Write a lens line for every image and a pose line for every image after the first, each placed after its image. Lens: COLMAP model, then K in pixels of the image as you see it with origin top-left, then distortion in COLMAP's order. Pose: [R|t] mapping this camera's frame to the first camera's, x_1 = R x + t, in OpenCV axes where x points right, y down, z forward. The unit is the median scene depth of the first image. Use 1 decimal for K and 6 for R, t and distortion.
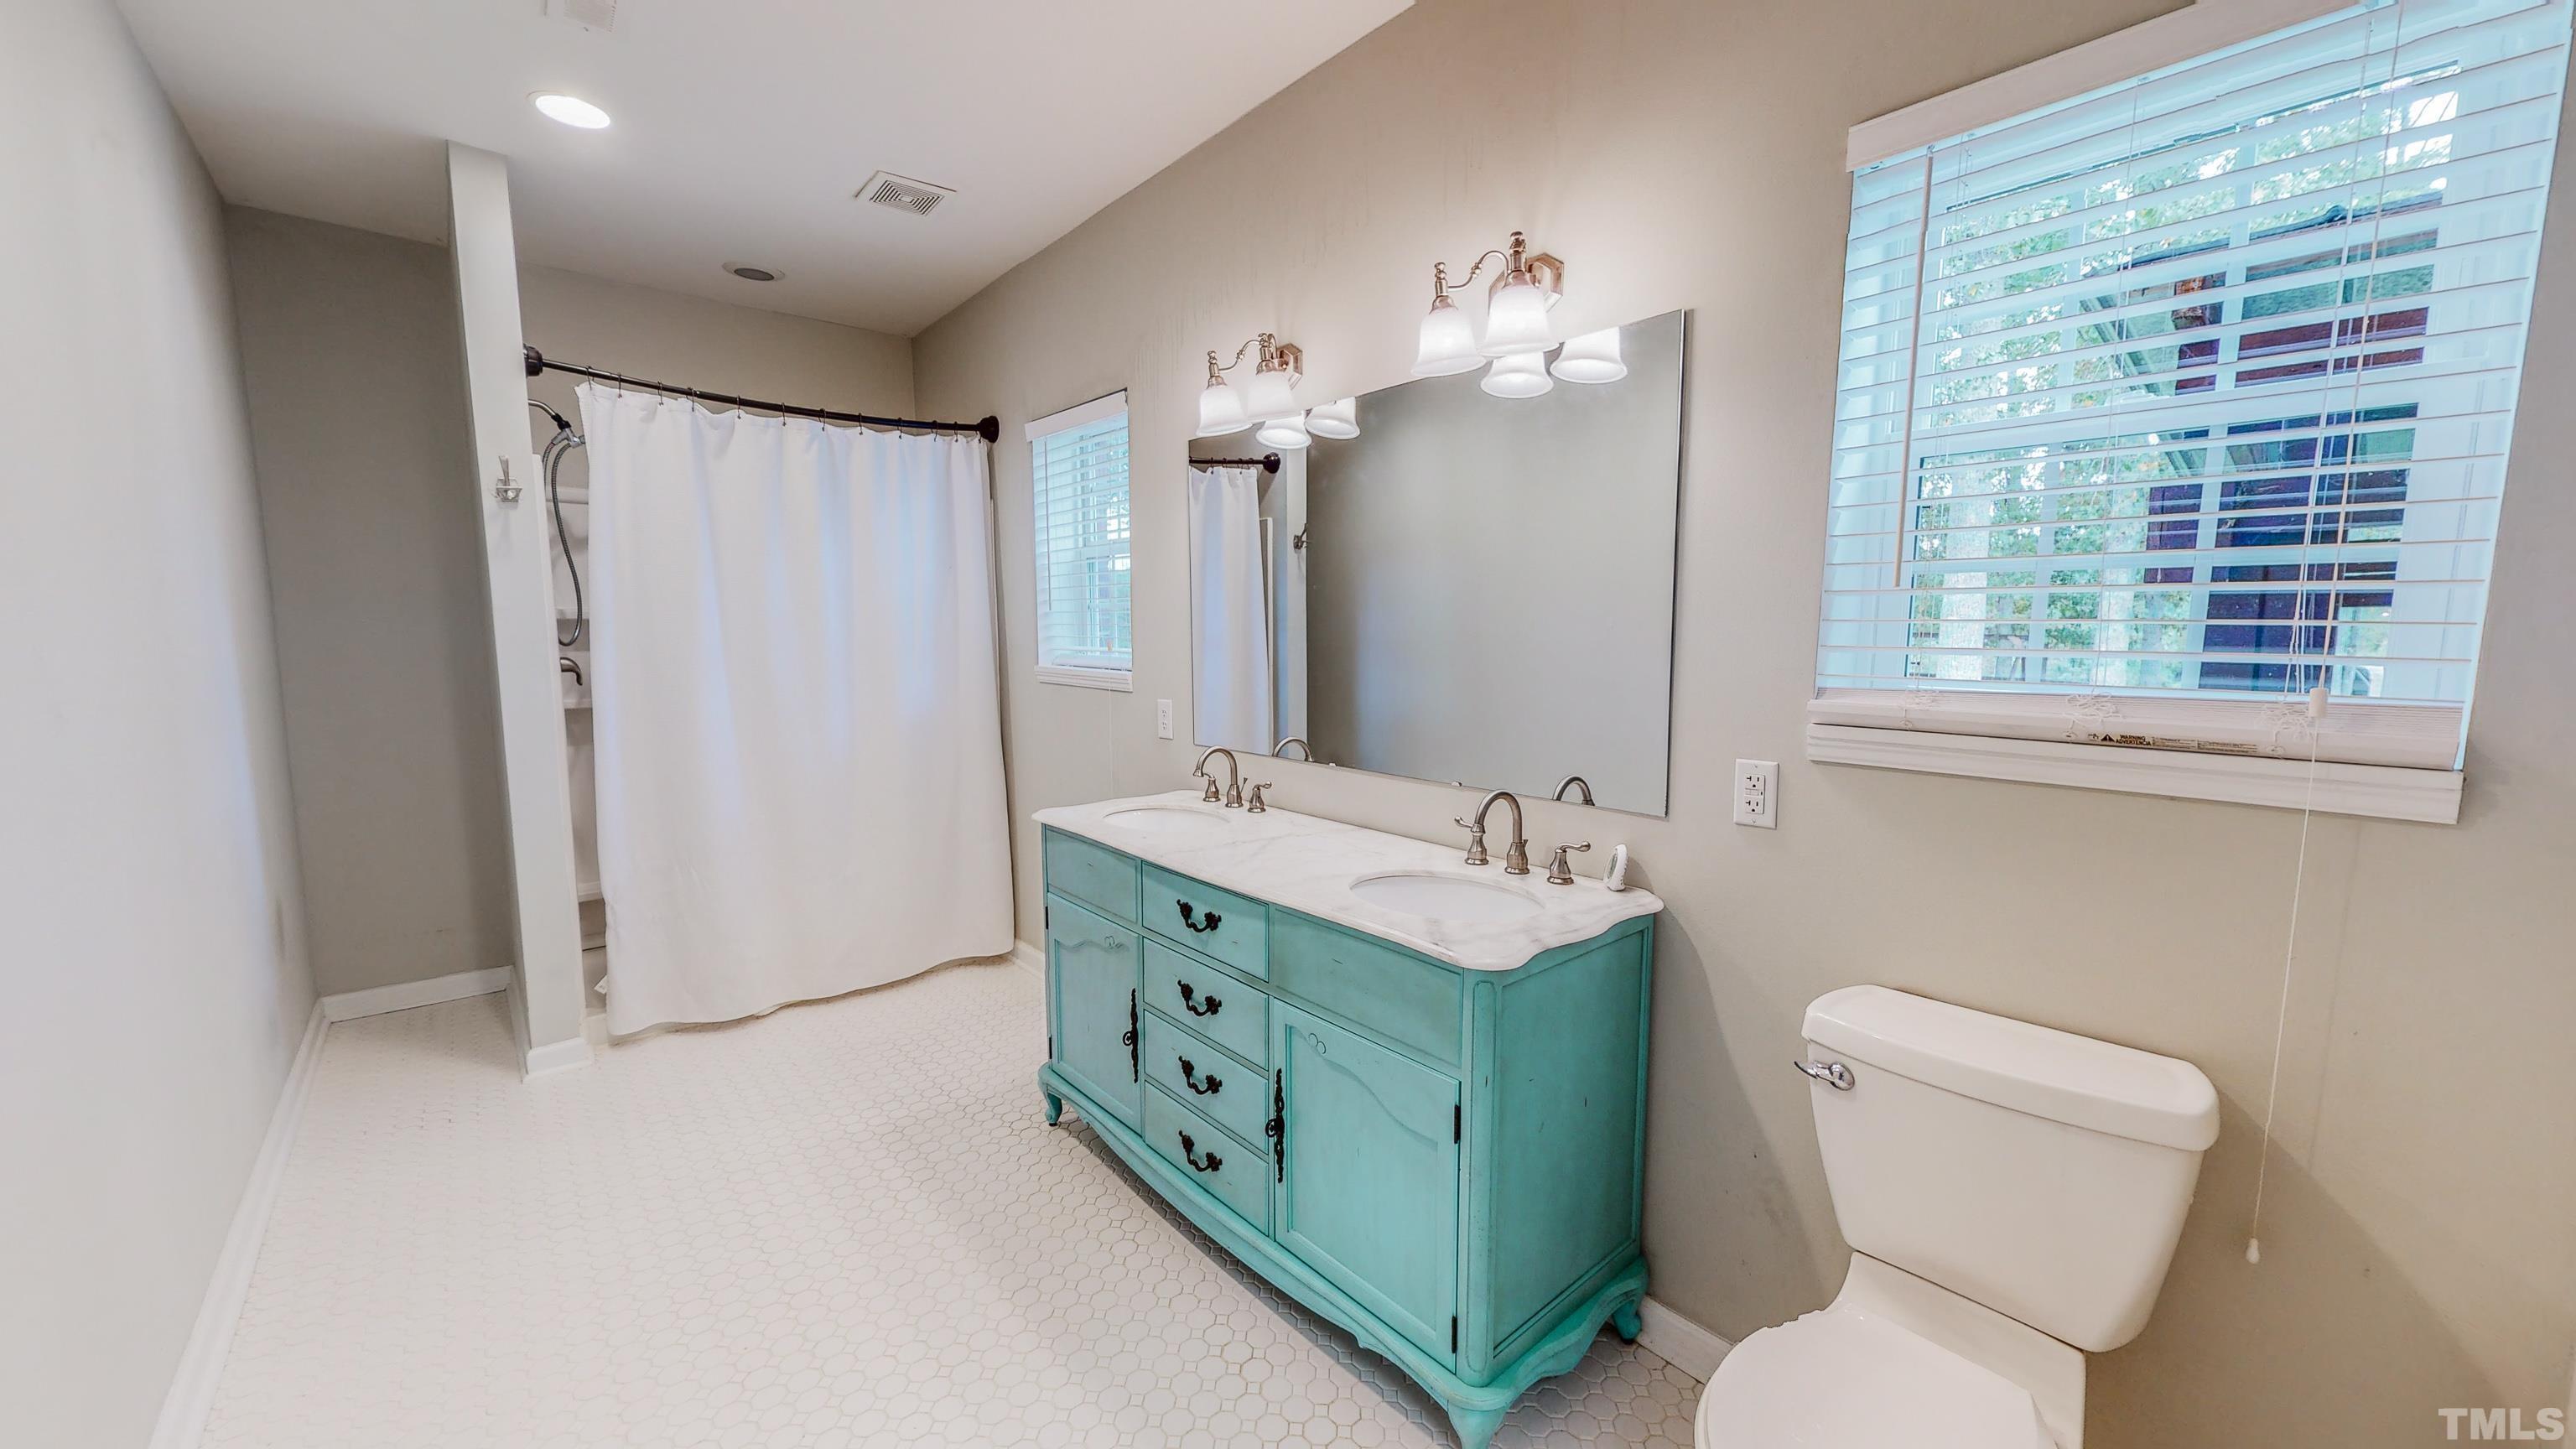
lens RADIAL K [[943.7, 0, 1288.0], [0, 943.7, 724.5], [0, 0, 1]] dist [-0.000648, 0.000167]
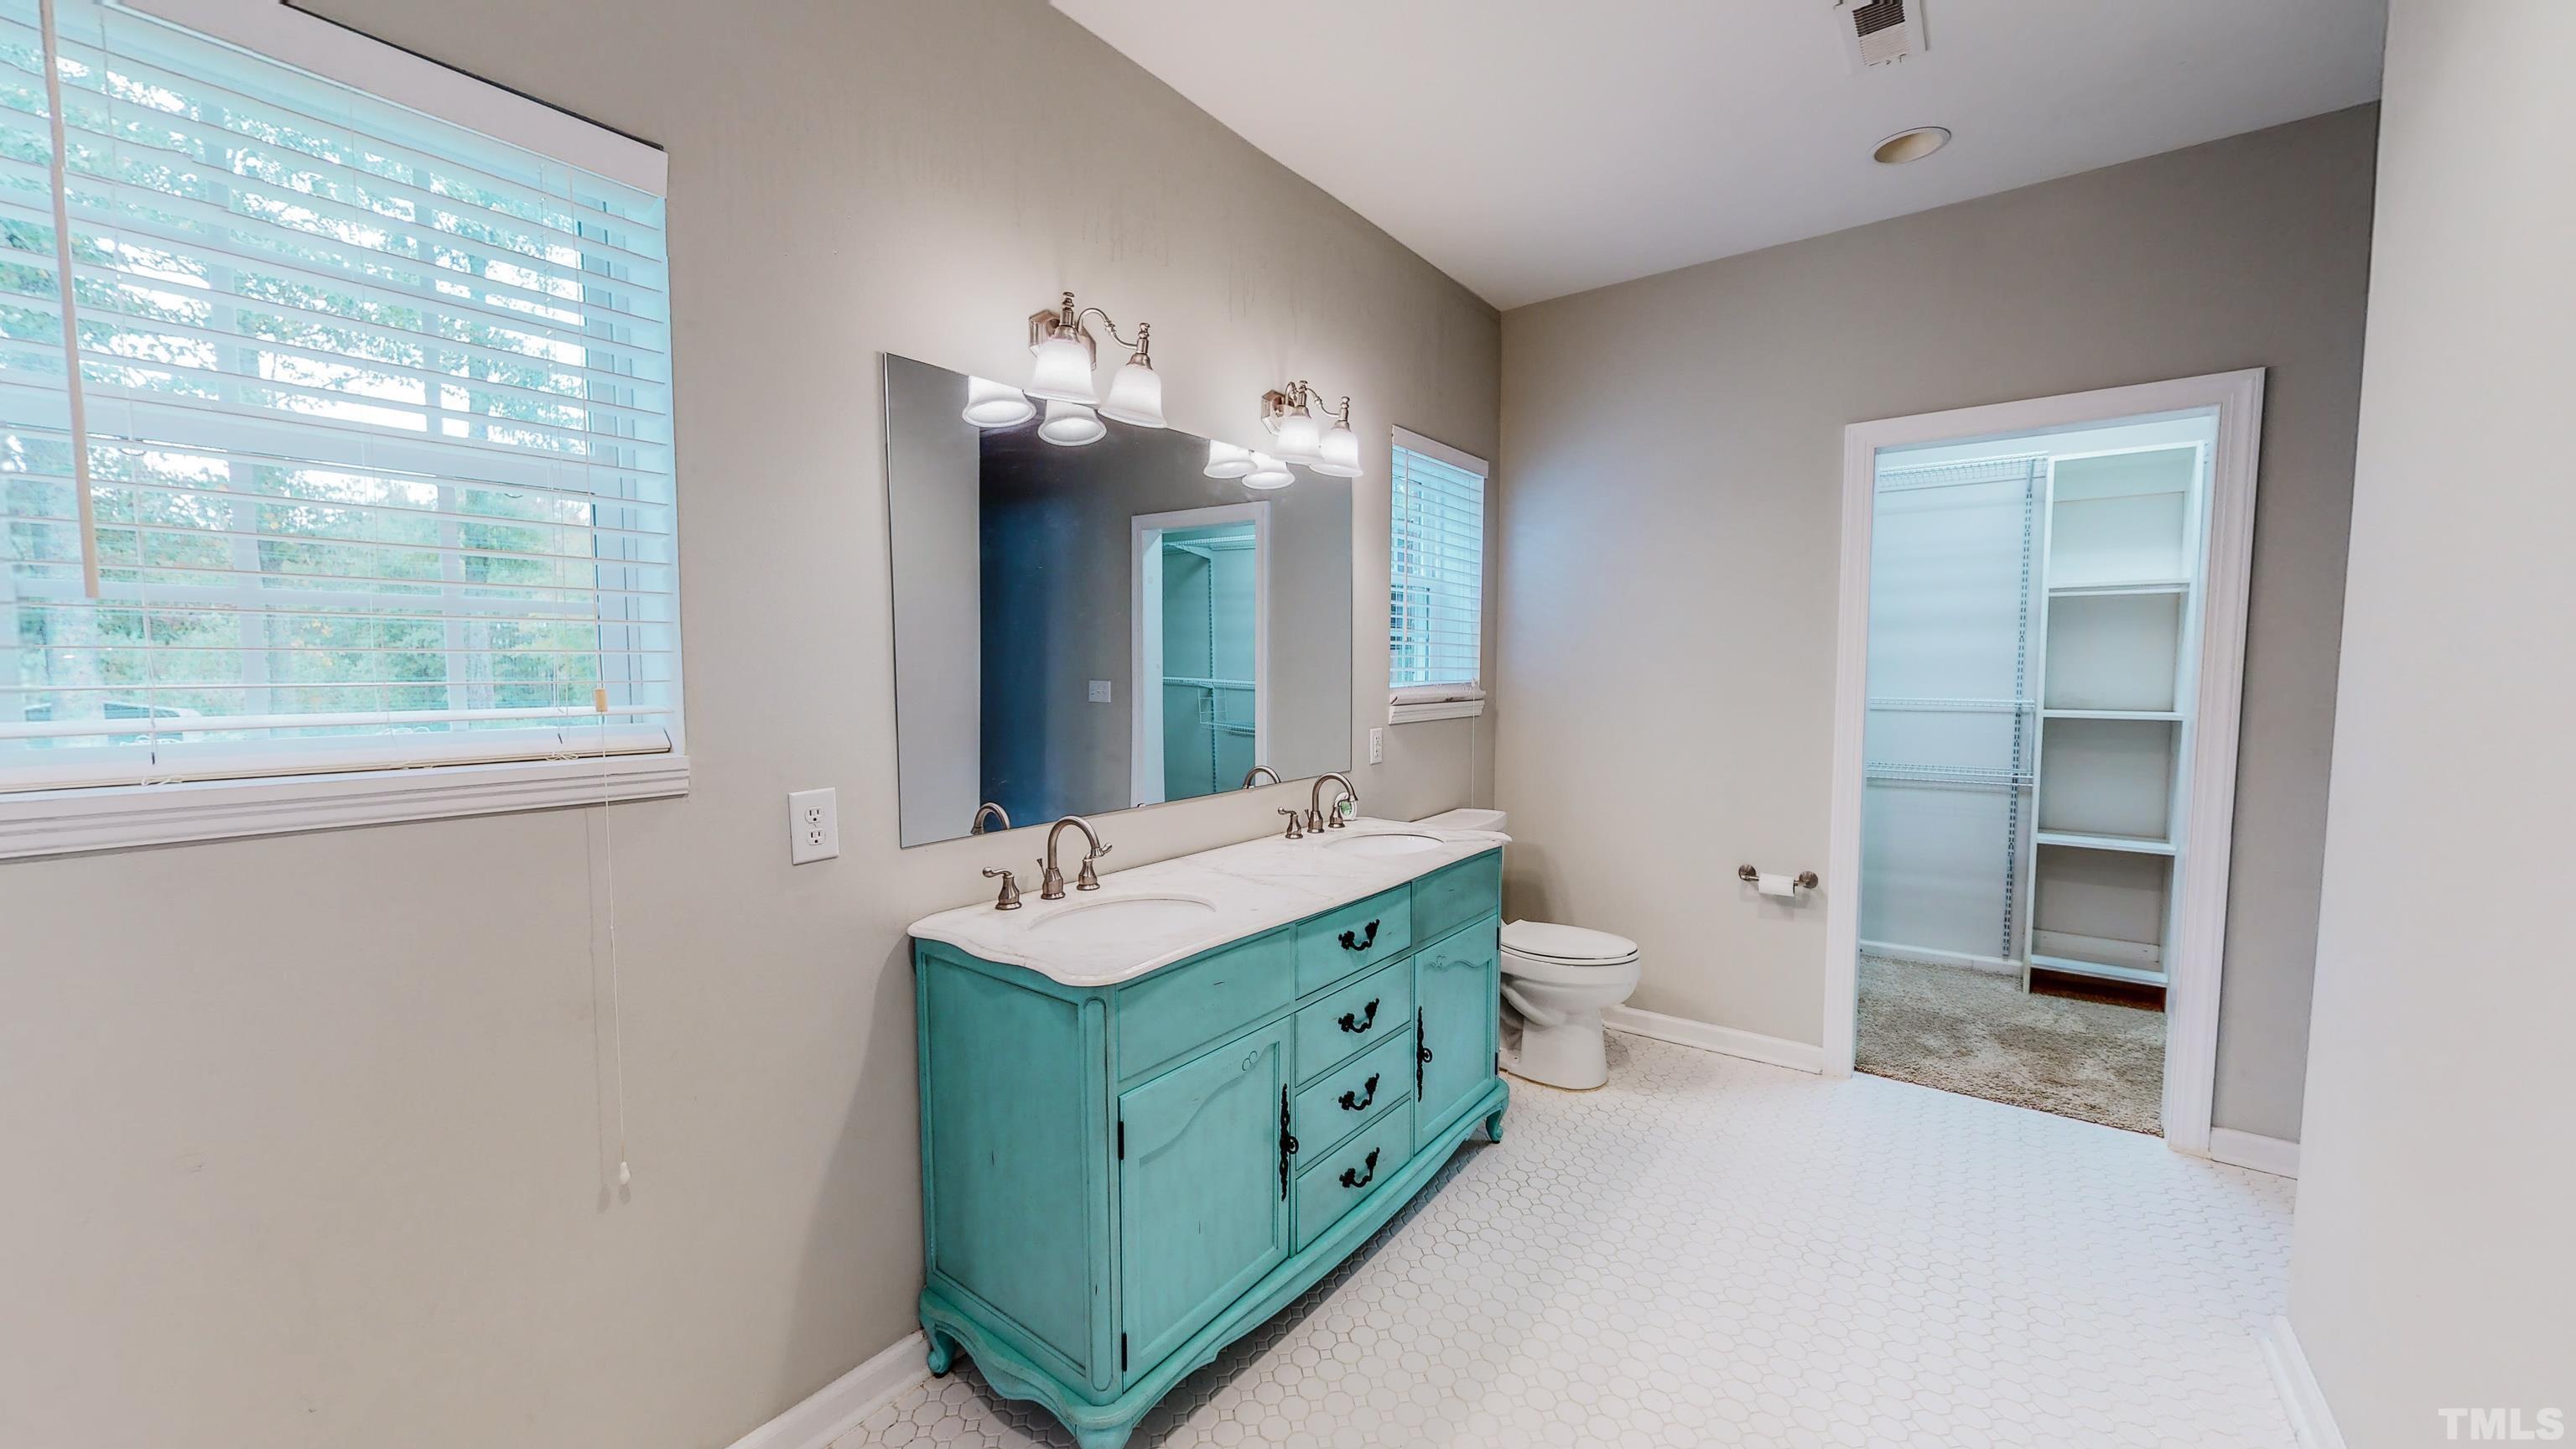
lens RADIAL K [[943.7, 0, 1288.0], [0, 943.7, 724.5], [0, 0, 1]] dist [-0.000648, 0.000167]
pose [[-0.198320, -0.062313, 0.978155, -1.050666], [0.105215, 0.990857, 0.084454, -0.118711], [-0.974474, 0.119666, -0.189950, 1.215624]]
